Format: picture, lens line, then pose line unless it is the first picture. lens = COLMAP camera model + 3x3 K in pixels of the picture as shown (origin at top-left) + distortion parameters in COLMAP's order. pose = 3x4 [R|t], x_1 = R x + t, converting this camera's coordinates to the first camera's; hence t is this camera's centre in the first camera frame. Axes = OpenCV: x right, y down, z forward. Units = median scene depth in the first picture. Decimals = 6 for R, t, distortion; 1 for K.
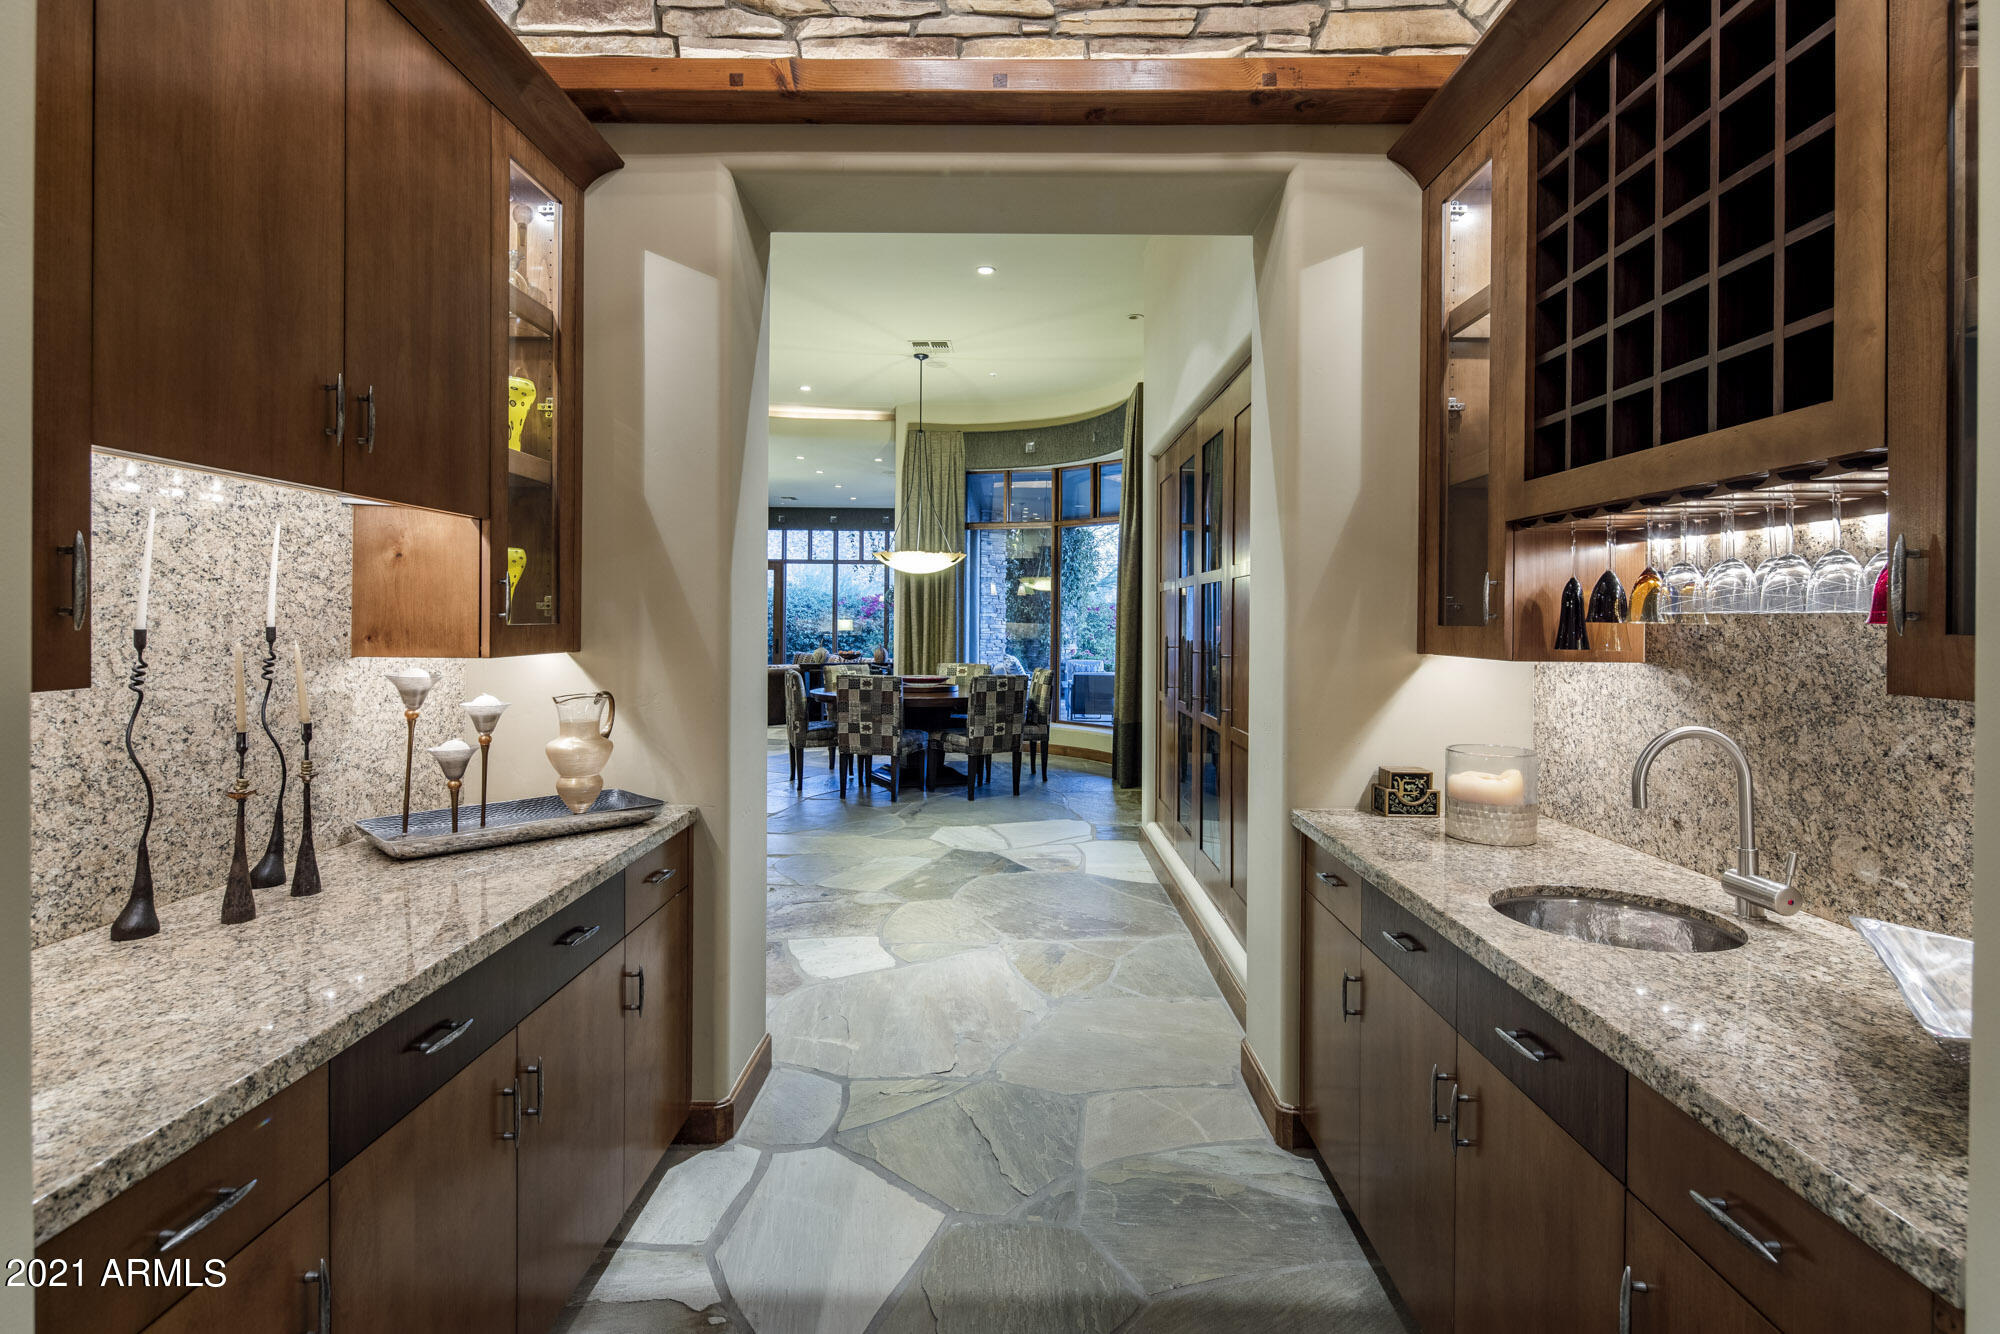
lens RADIAL K [[963.9, 0, 996.9], [0, 963.9, 585.9], [0, 0, 1]] dist [0.002467, 0.000311]
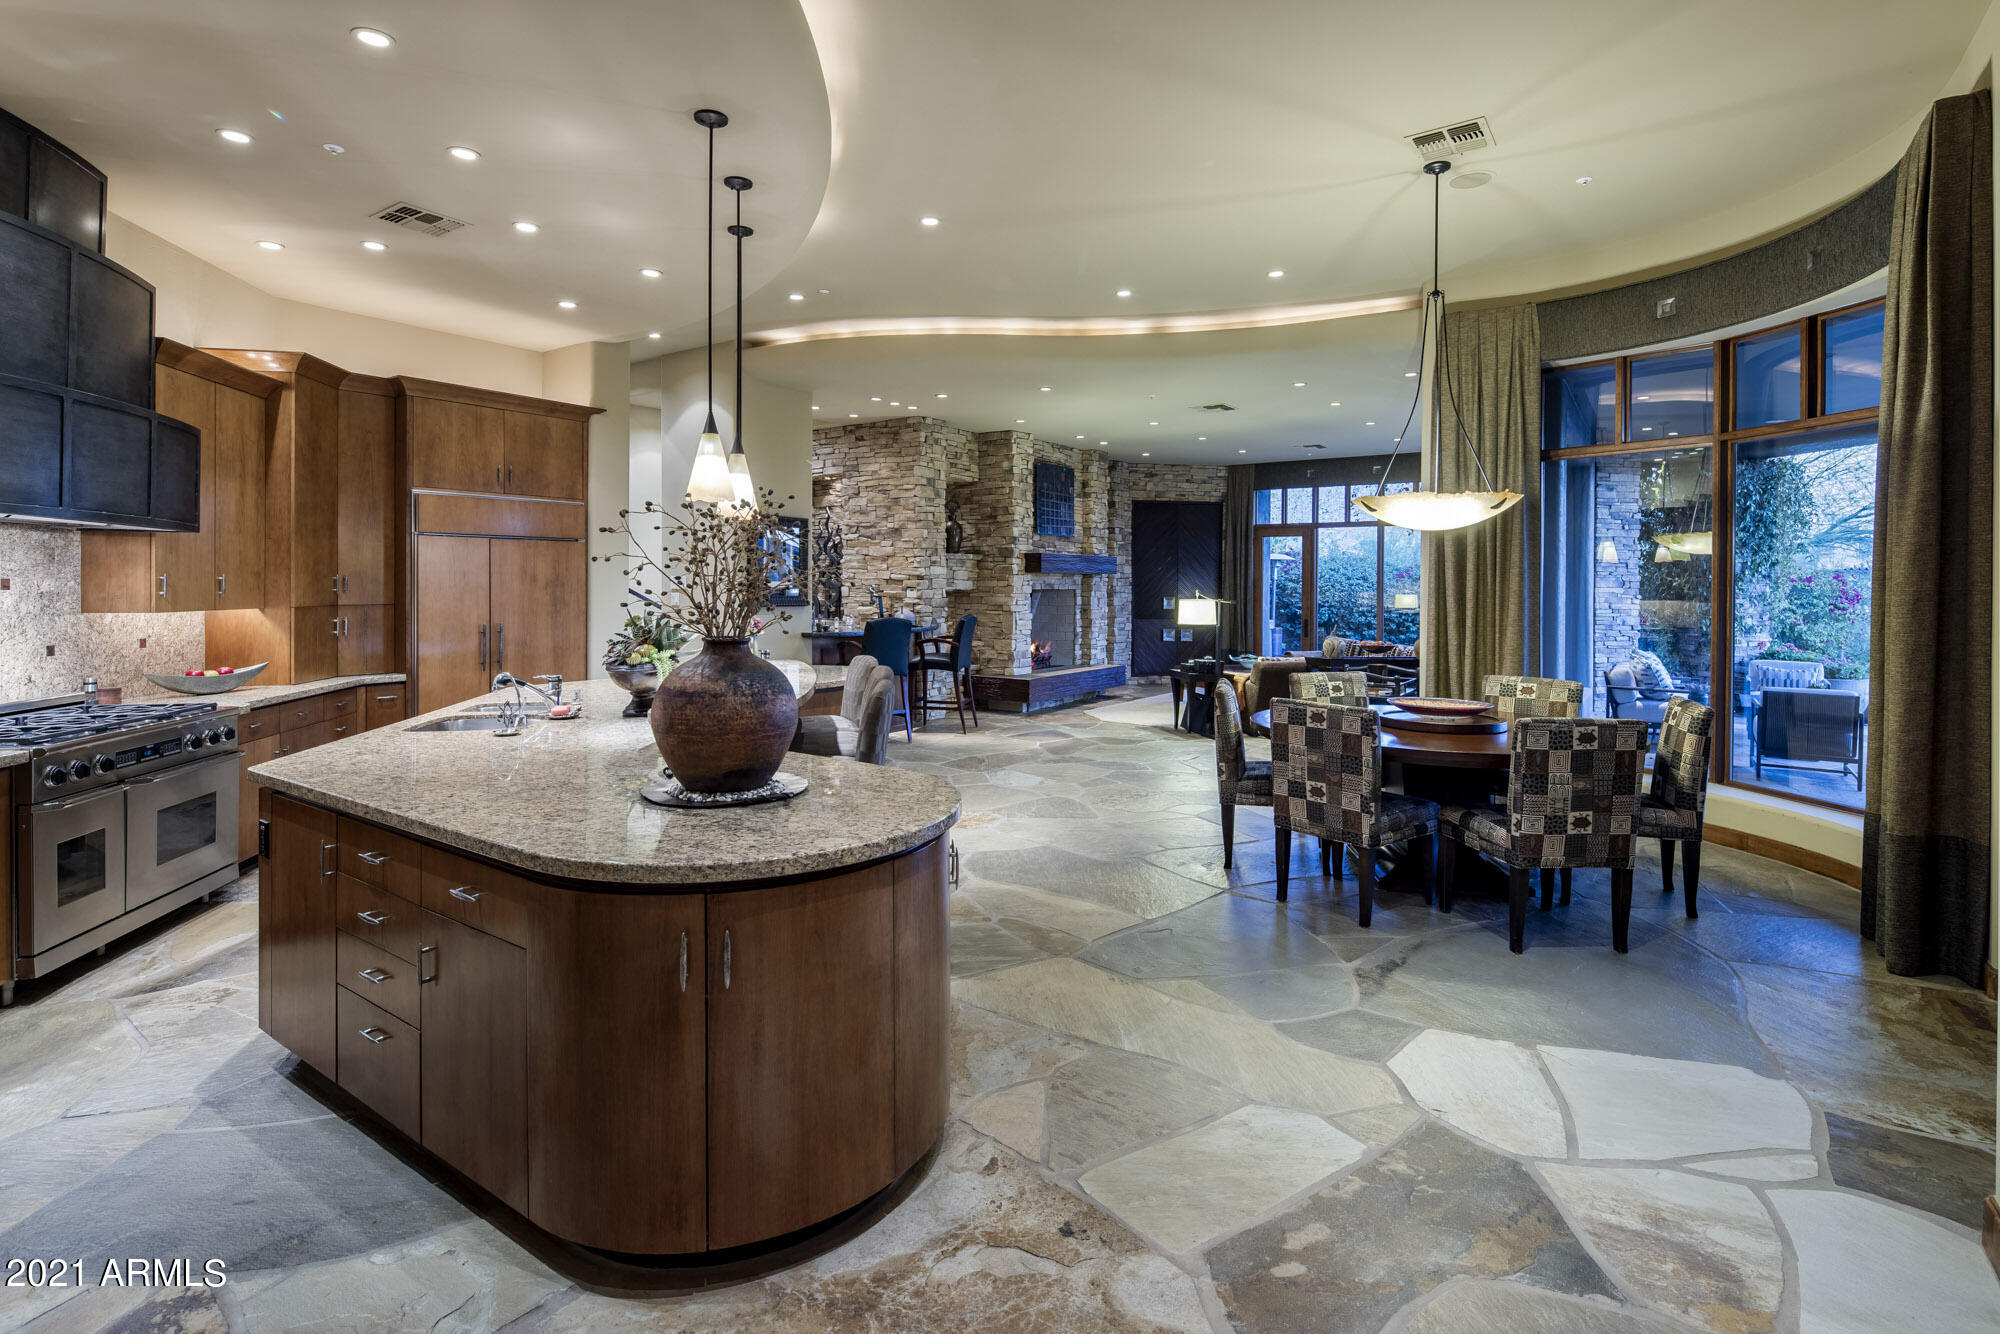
lens RADIAL K [[963.9, 0, 996.9], [0, 963.9, 585.9], [0, 0, 1]] dist [0.002467, 0.000311]
pose [[0.829798, -0.002704, -0.558058, 0.025972], [0.019884, 0.999497, 0.024724, 0.001211], [0.557710, -0.031613, 0.829434, 0.314015]]
